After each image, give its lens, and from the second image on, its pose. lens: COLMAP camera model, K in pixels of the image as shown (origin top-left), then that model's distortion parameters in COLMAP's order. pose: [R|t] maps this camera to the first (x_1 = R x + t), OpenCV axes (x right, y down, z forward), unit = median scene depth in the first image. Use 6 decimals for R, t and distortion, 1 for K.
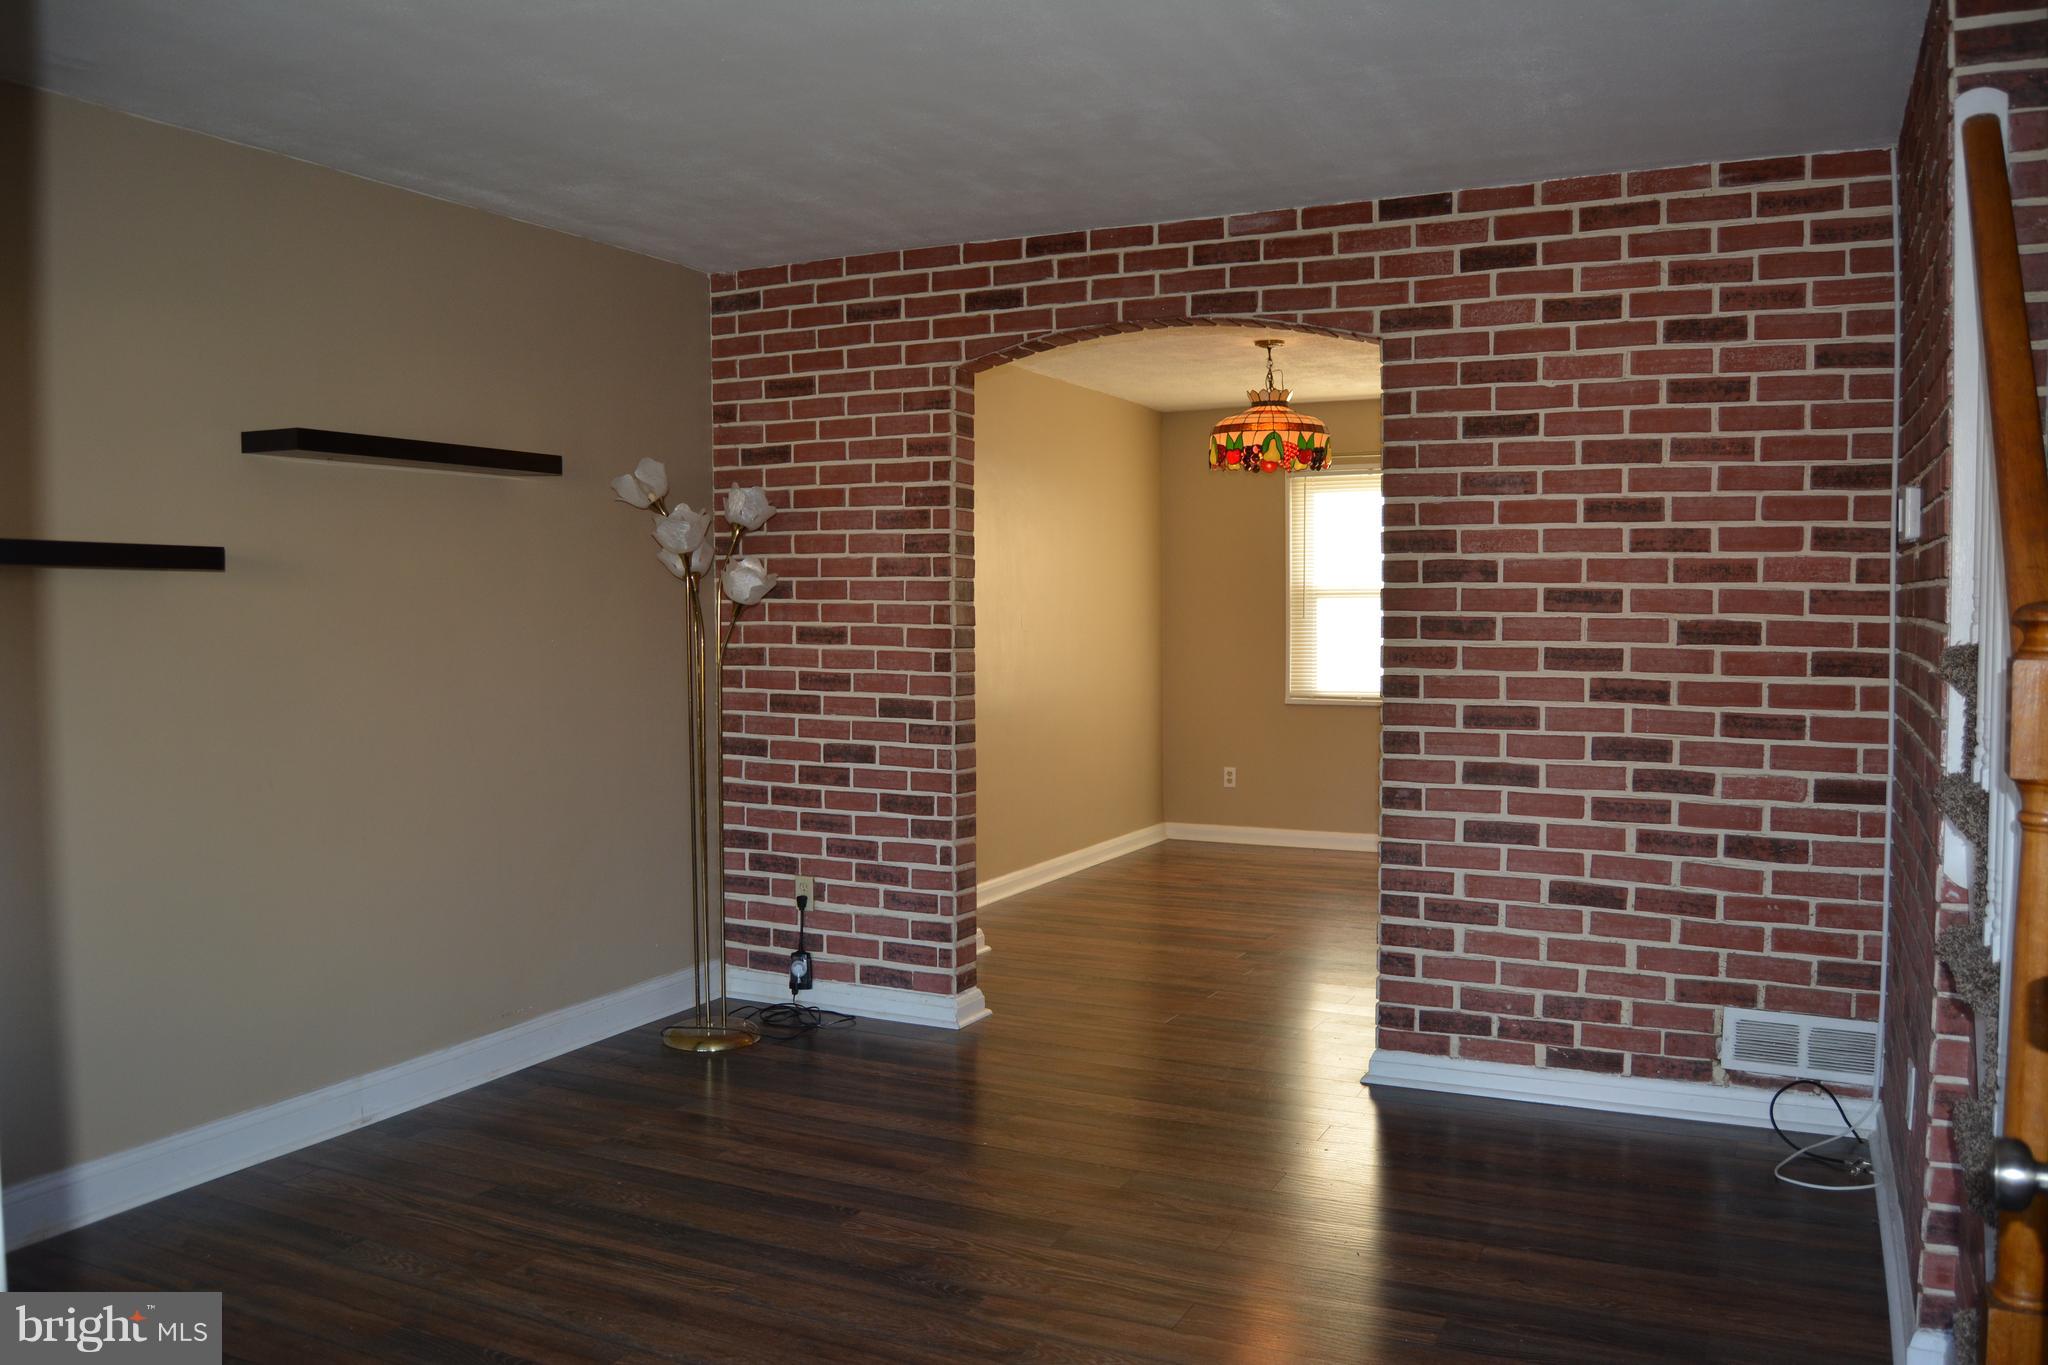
lens RADIAL K [[1596.0, 0, 1025.4], [0, 1596.0, 687.3], [0, 0, 1]] dist [-0.092262, 0.037069]
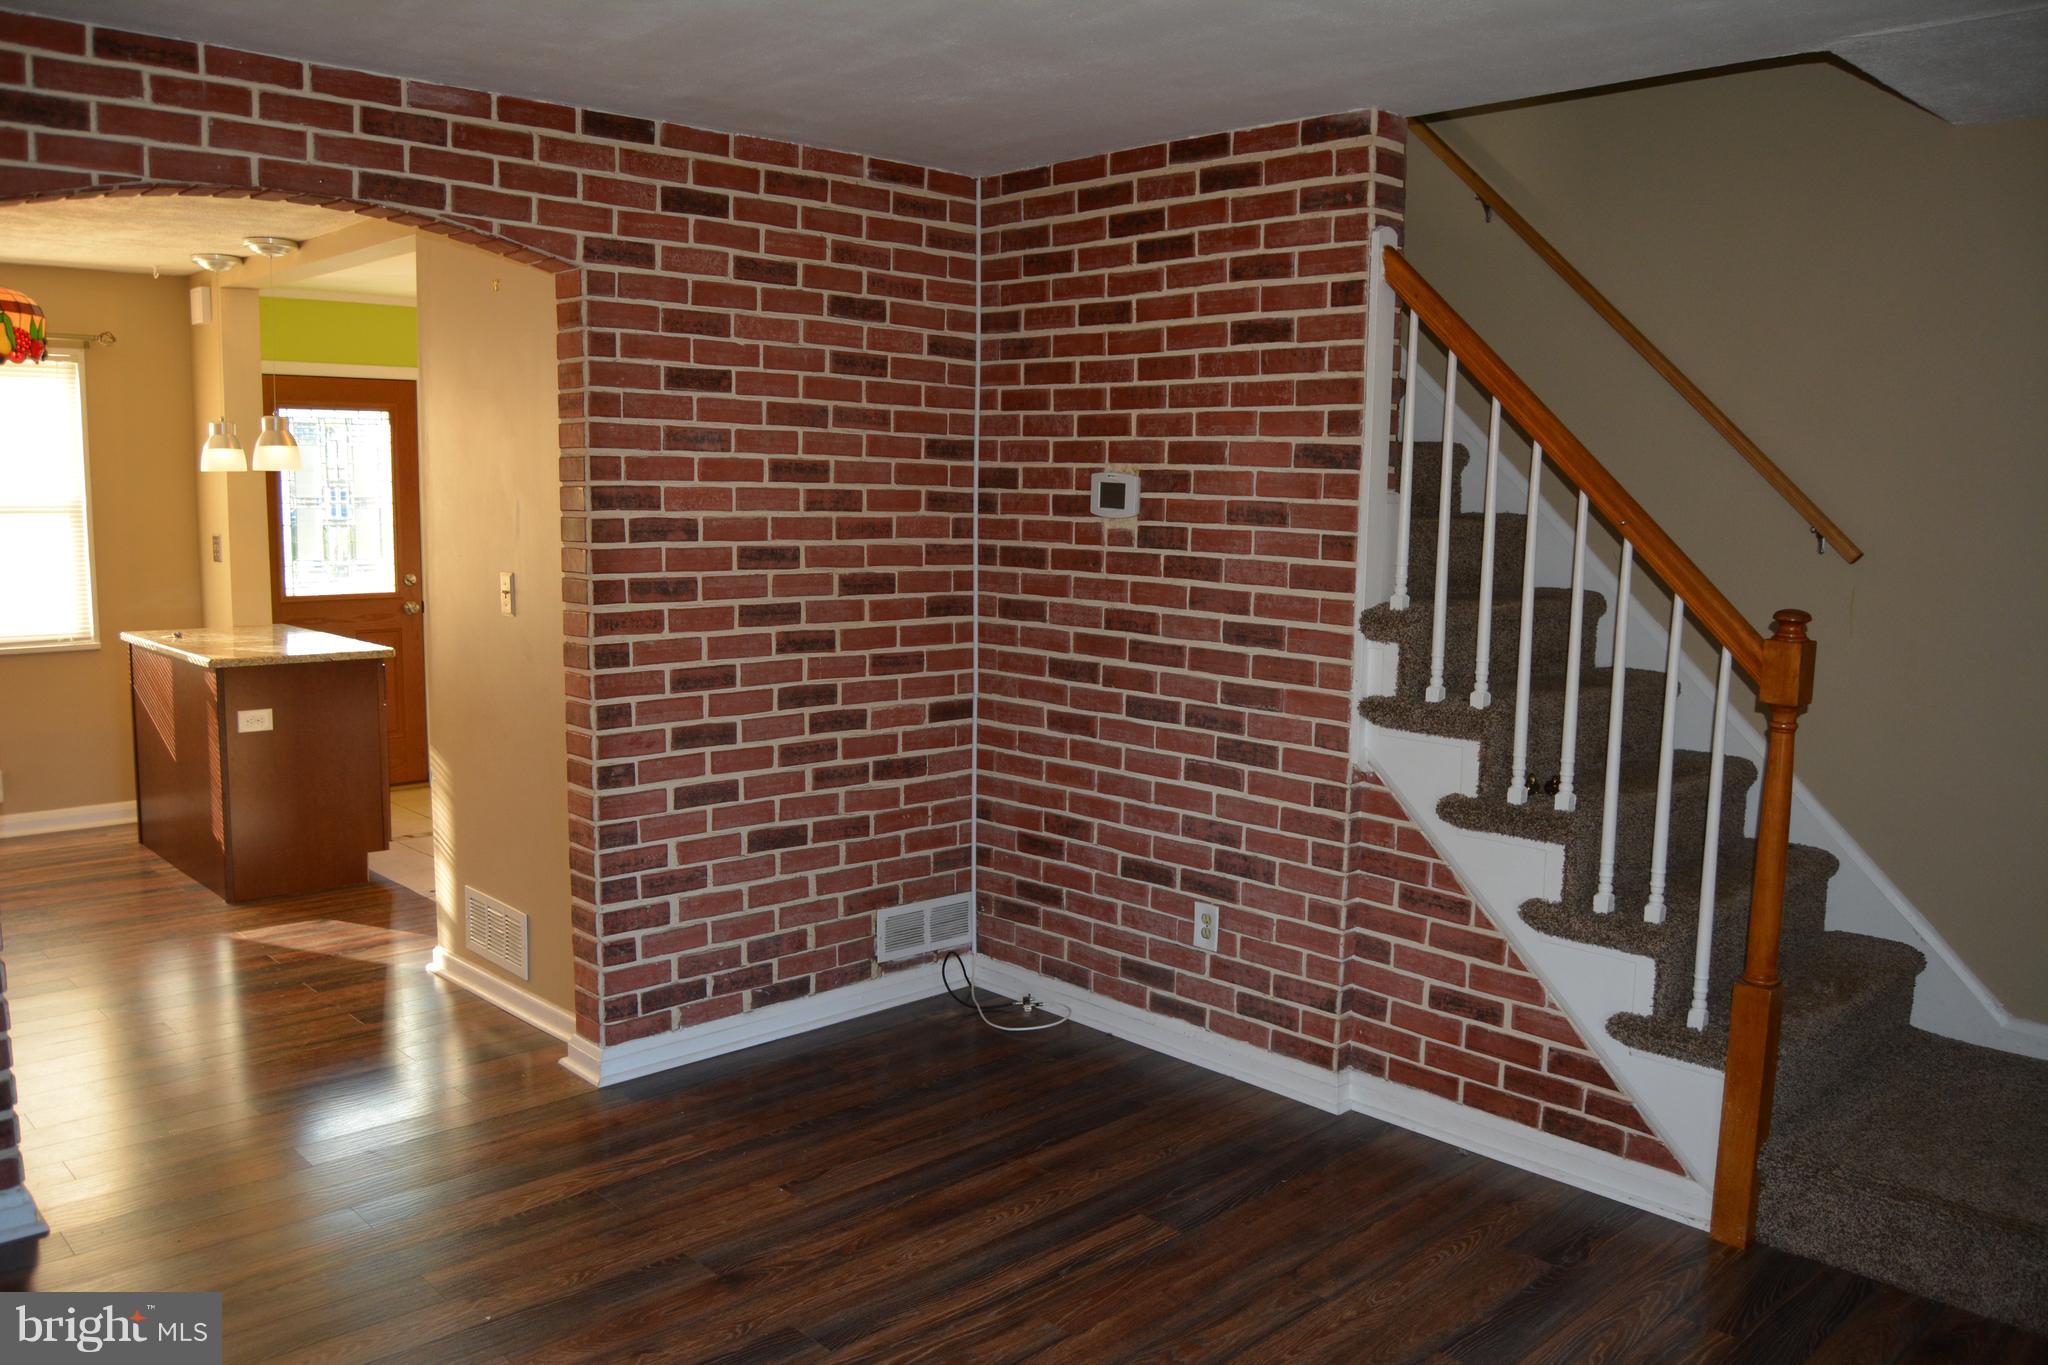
lens RADIAL K [[1596.0, 0, 1029.7], [0, 1596.0, 686.6], [0, 0, 1]] dist [-0.092262, 0.037069]
pose [[0.345260, -0.113123, 0.931664, -0.559836], [0.031713, 0.993548, 0.108884, -0.078408], [-0.937971, -0.008048, 0.346620, 0.474580]]
